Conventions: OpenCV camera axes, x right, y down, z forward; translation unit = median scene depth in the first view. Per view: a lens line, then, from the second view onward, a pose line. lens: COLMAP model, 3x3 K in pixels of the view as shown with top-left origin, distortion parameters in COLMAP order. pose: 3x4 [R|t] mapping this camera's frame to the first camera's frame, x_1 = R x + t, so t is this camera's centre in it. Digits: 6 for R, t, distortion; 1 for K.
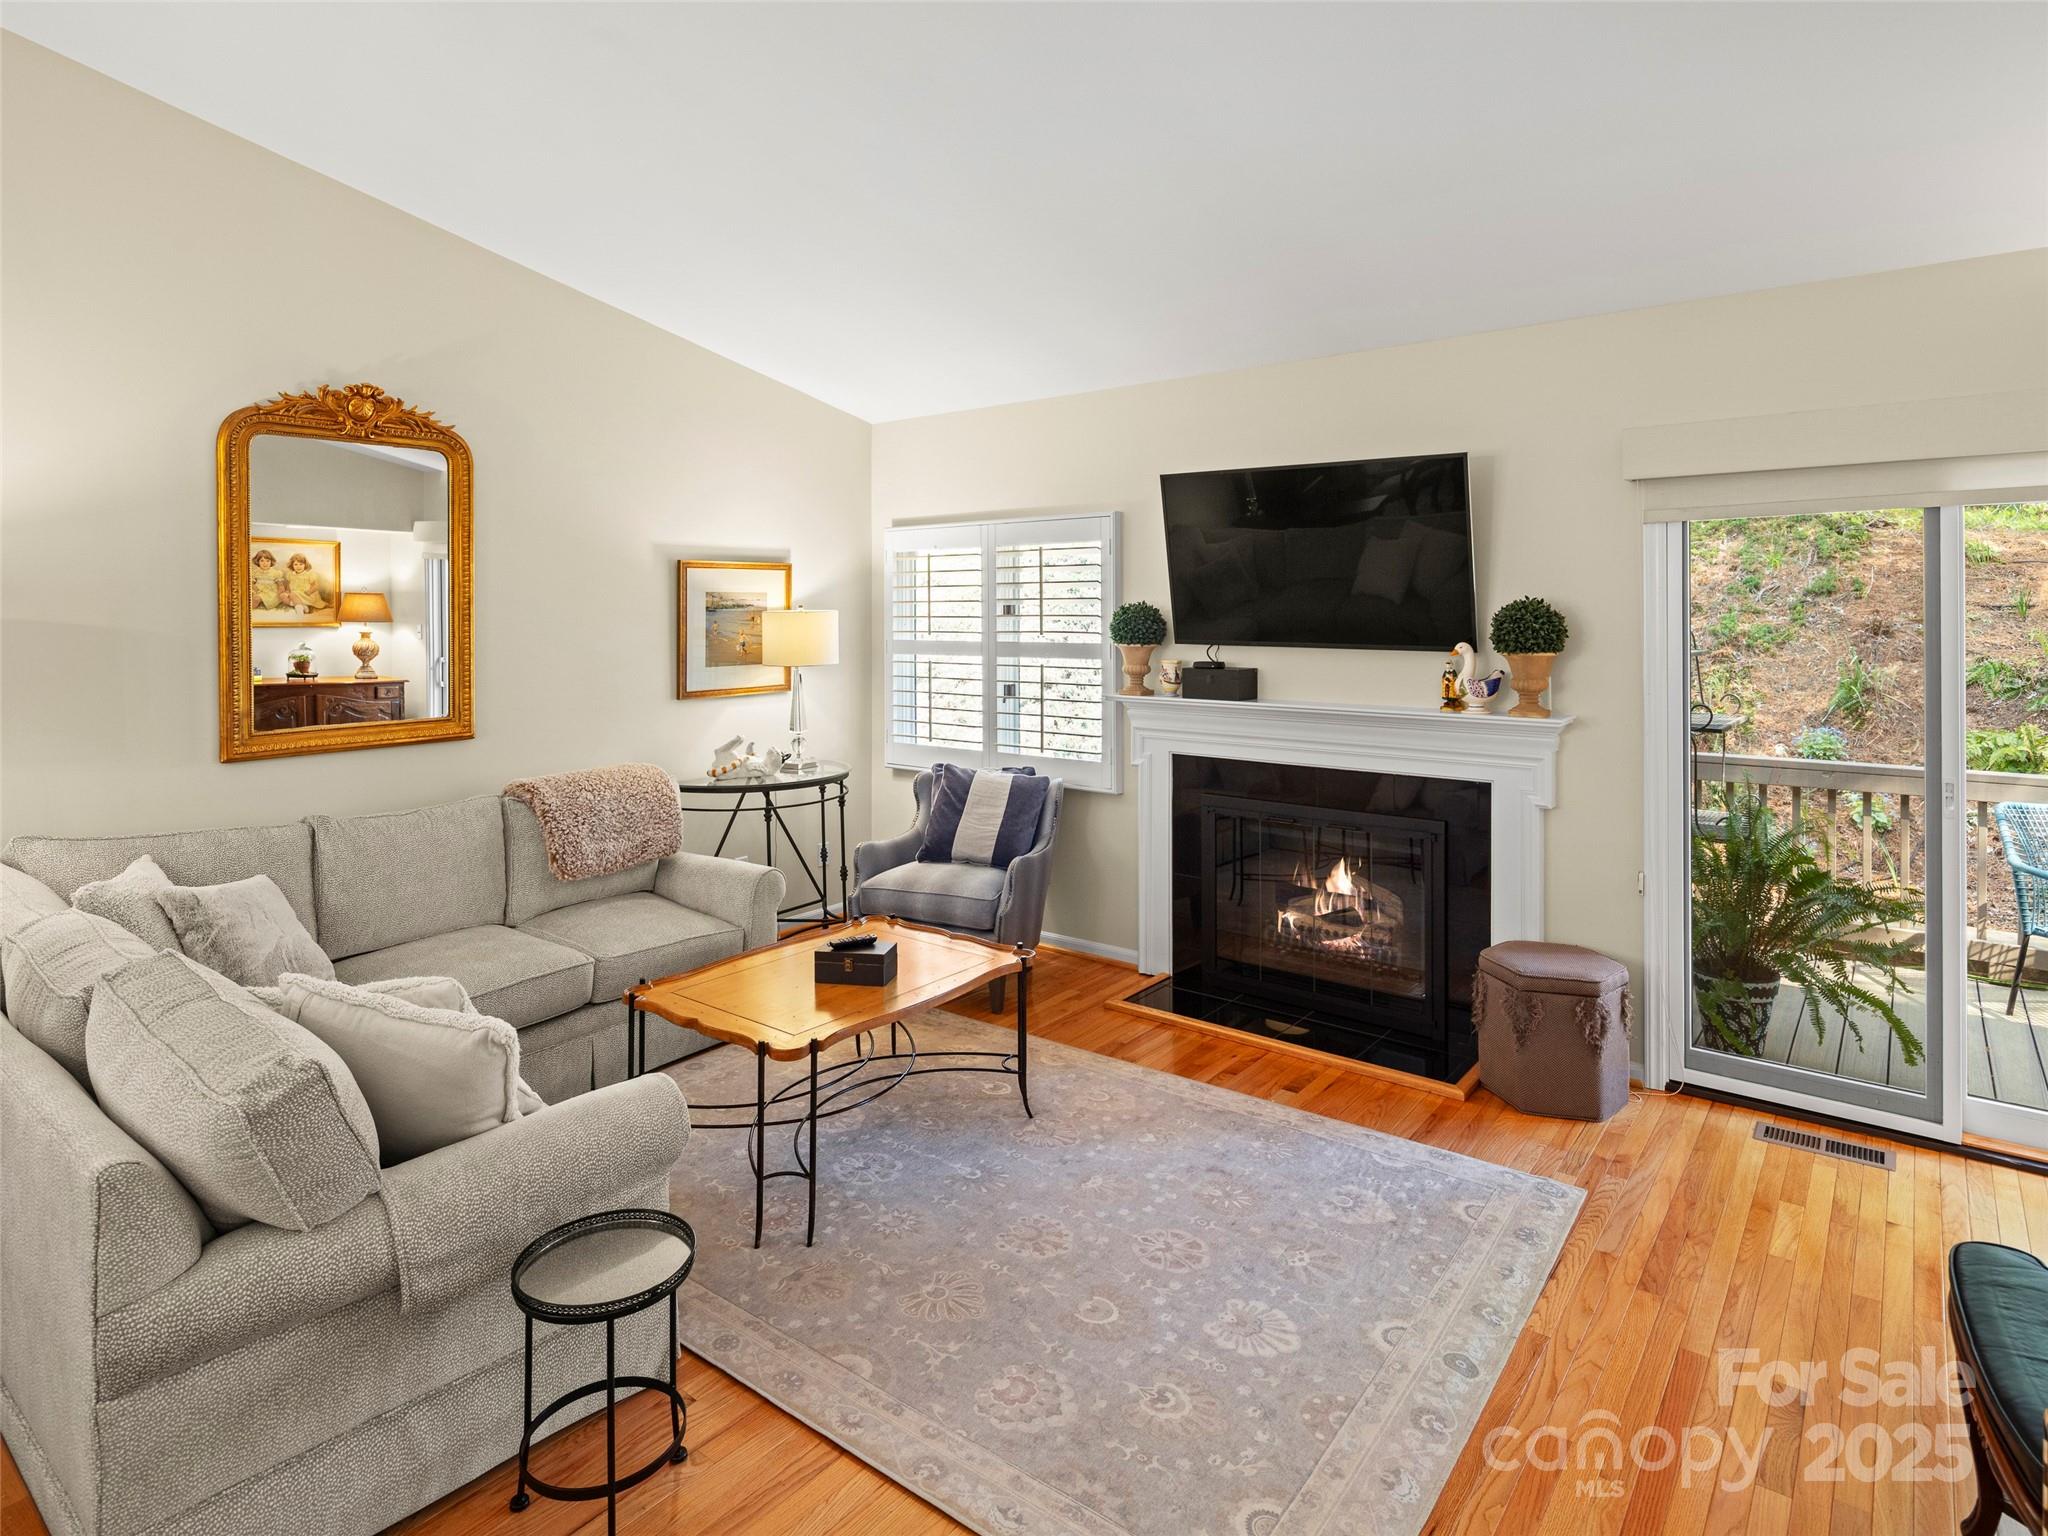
lens RADIAL K [[1104.1, 0, 1077.5], [0, 1104.1, 609.3], [0, 0, 1]] dist [0.003883, -0.000502]
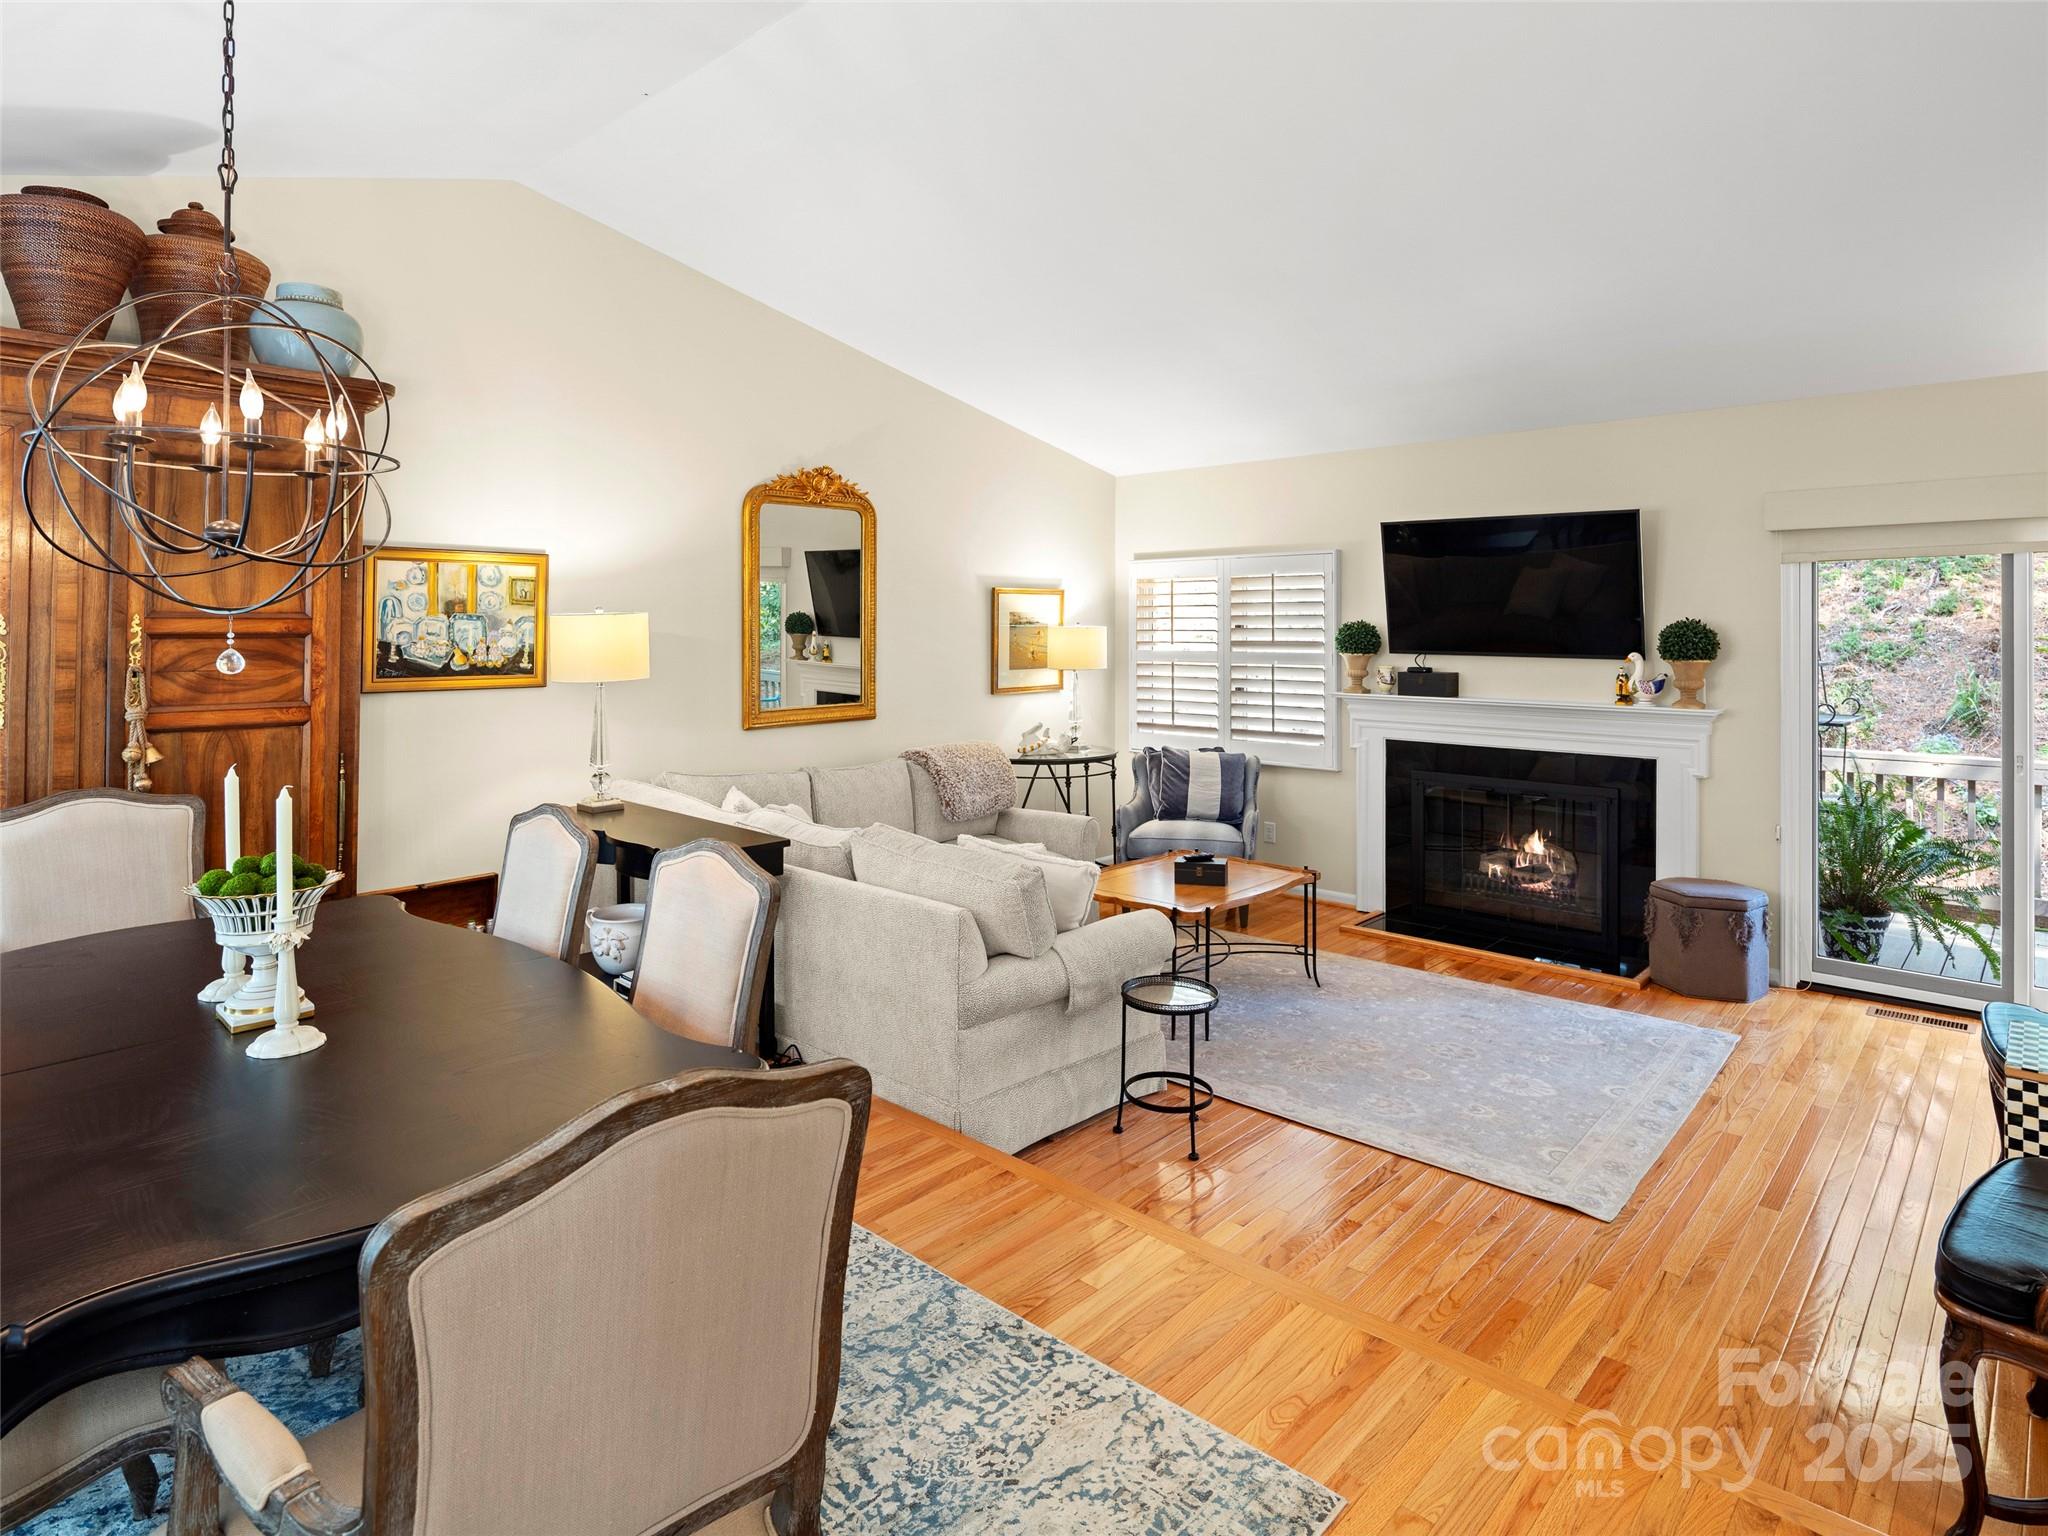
lens RADIAL K [[1119.8, 0, 1035.5], [0, 1119.8, 627.6], [0, 0, 1]] dist [0.008995, -0.006233]
pose [[0.995340, 0.003148, -0.096376, -0.232028], [-0.002967, 0.999994, 0.002013, -0.000183], [0.096382, -0.001718, 0.995343, -0.399656]]
